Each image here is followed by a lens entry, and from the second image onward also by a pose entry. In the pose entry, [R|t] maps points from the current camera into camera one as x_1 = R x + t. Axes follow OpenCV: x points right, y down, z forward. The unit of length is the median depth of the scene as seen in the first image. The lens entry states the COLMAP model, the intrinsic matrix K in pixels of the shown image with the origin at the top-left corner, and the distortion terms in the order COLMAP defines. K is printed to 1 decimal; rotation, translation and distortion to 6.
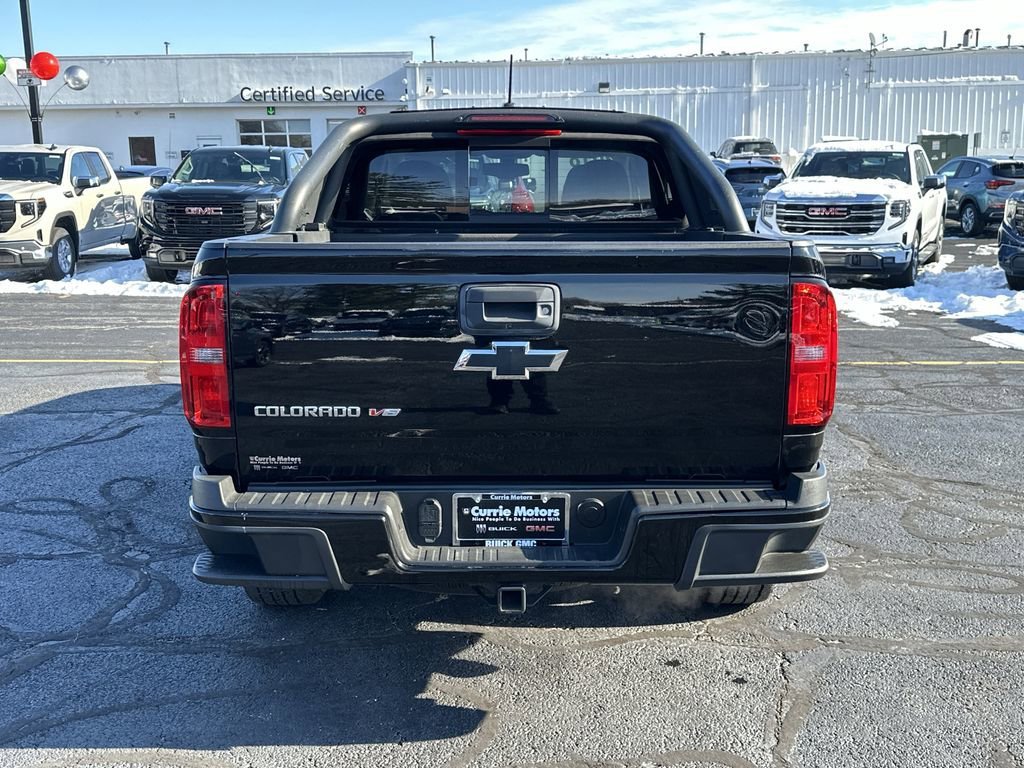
lens RADIAL K [[1103.3, 0, 512.0], [0, 1103.3, 384.0], [0, 0, 1]] dist [0.183532, -0.405995]
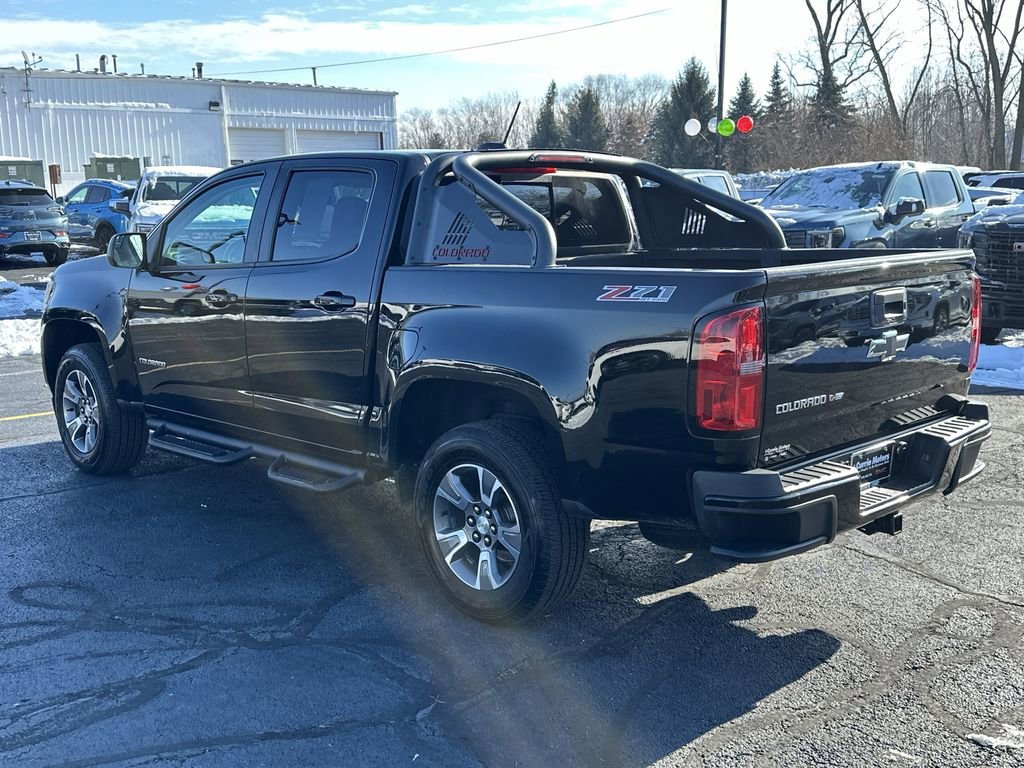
lens RADIAL K [[1103.3, 0, 512.0], [0, 1103.3, 384.0], [0, 0, 1]] dist [0.183532, -0.405995]
pose [[0.707176, -0.119876, 0.696801, -0.975962], [0.131907, 0.990588, 0.036547, -0.064969], [-0.694624, 0.066067, 0.716333, 0.267887]]
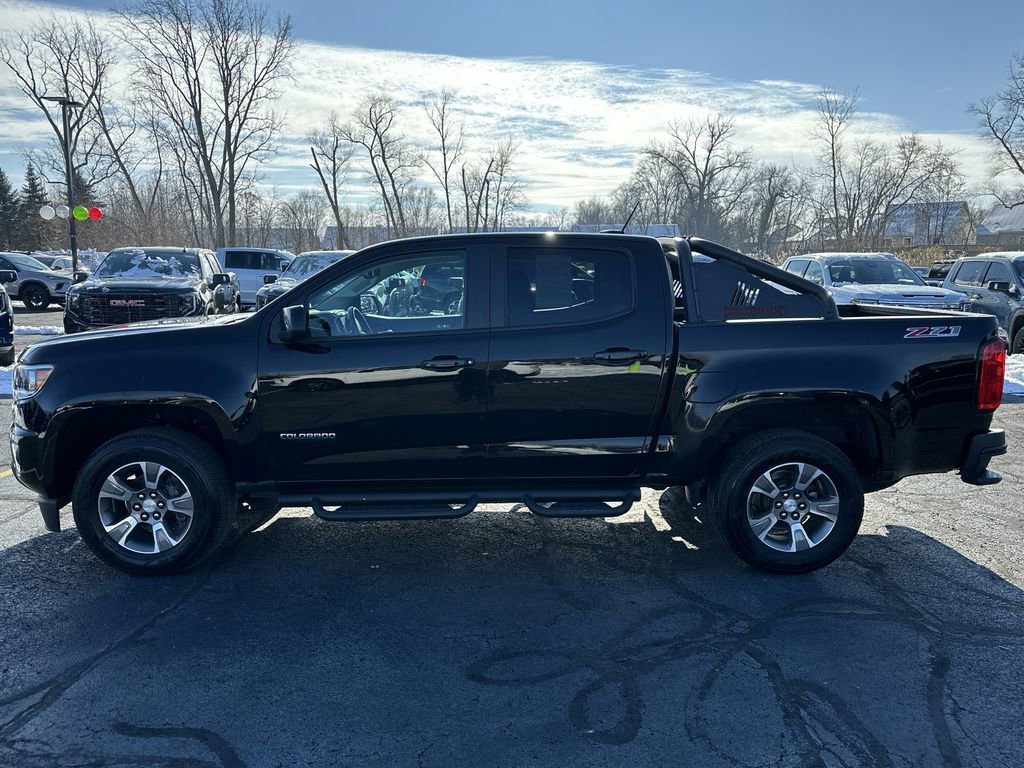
lens RADIAL K [[792.3, 0, 512.0], [0, 792.3, 384.0], [0, 0, 1]] dist [-0.001600, -0.001993]
pose [[-0.017175, -0.140663, 0.989908, -1.301987], [0.174321, 0.974470, 0.141494, -0.277157], [-0.984539, 0.174992, 0.007784, 1.439015]]
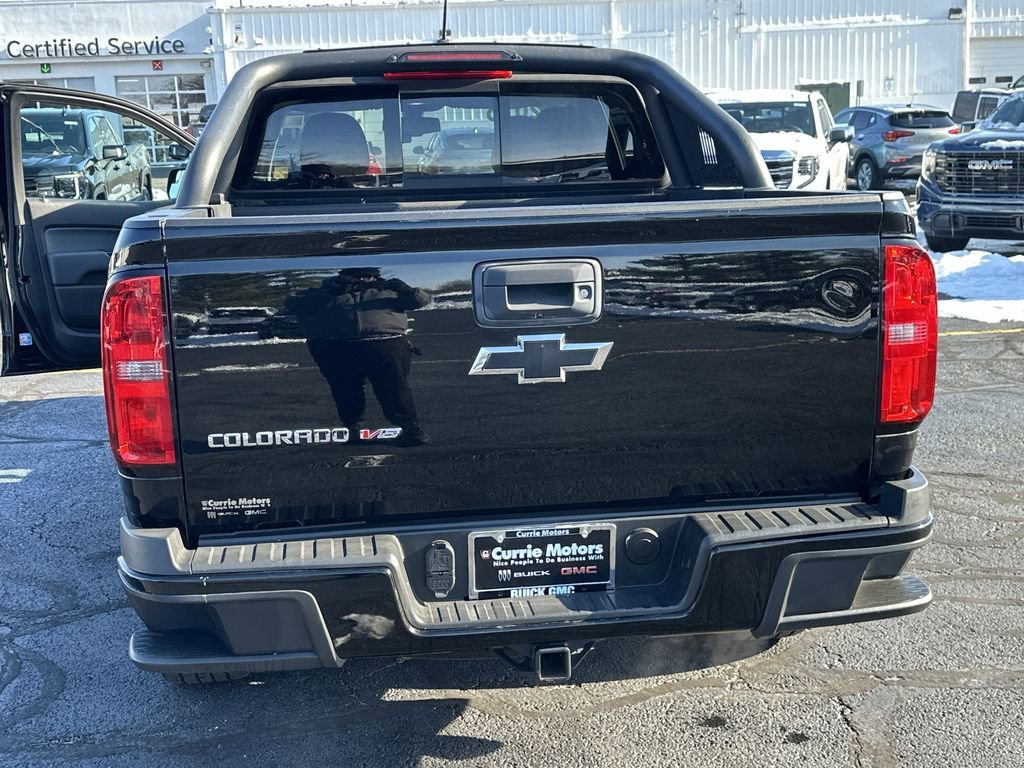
lens RADIAL K [[1263.6, 0, 494.0], [0, 1263.6, 390.8], [0, 0, 1]] dist [0.204391, -0.501035]
pose [[0.991822, -0.048047, 0.118236, -0.108268], [0.046936, 0.998824, 0.012163, -0.008630], [-0.118681, -0.006514, 0.992911, 0.089539]]
